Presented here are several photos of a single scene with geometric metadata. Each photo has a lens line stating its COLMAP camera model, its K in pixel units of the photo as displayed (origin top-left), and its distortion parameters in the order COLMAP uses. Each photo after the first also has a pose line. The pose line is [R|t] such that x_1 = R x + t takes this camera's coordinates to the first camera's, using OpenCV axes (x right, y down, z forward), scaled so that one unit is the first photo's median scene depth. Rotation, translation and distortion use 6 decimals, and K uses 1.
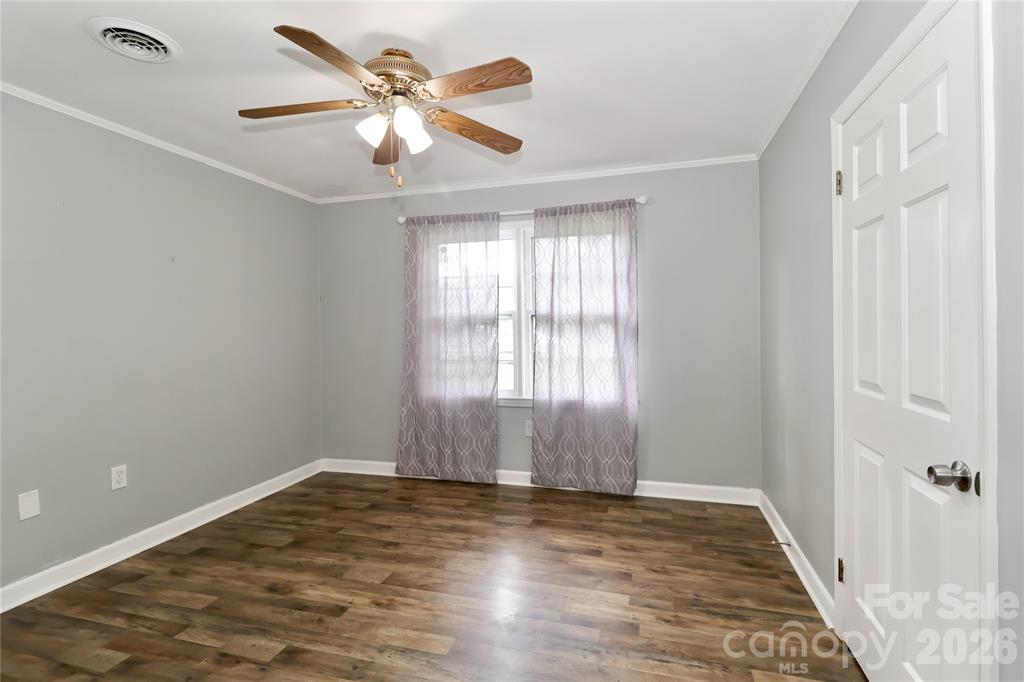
lens RADIAL K [[490.4, 0, 519.1], [0, 490.4, 324.5], [0, 0, 1]] dist [-0.000509, -0.001020]
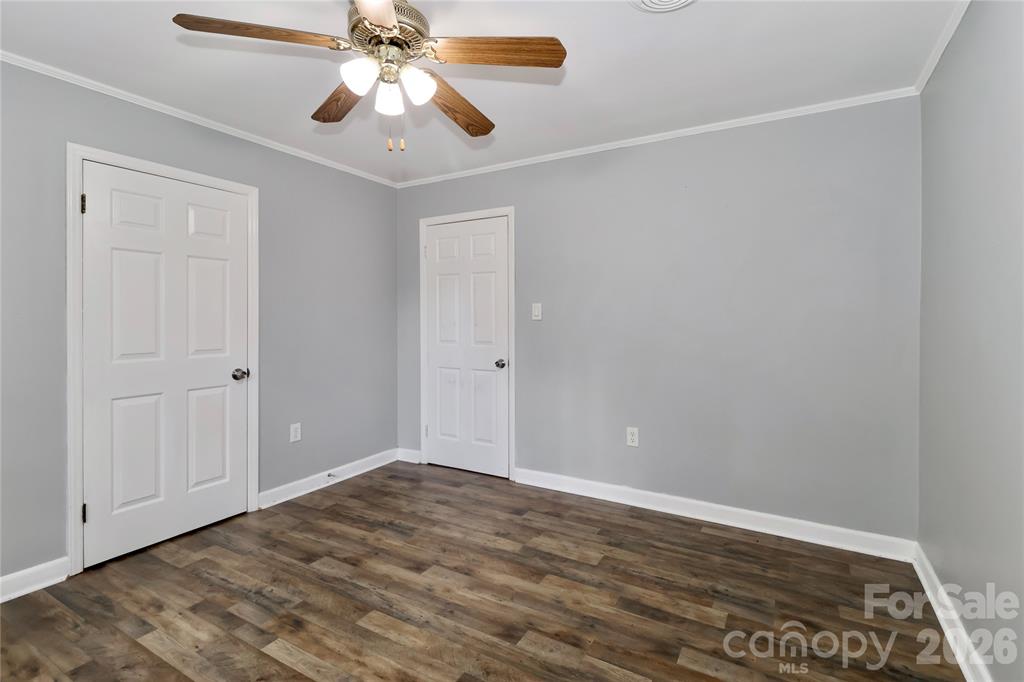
lens RADIAL K [[490.4, 0, 519.1], [0, 490.4, 324.5], [0, 0, 1]] dist [-0.000509, -0.001020]
pose [[-0.971261, 0.008900, 0.237849, -0.686169], [0.011840, 0.999870, 0.010934, 0.018746], [-0.237720, 0.013435, -0.971241, 1.850138]]
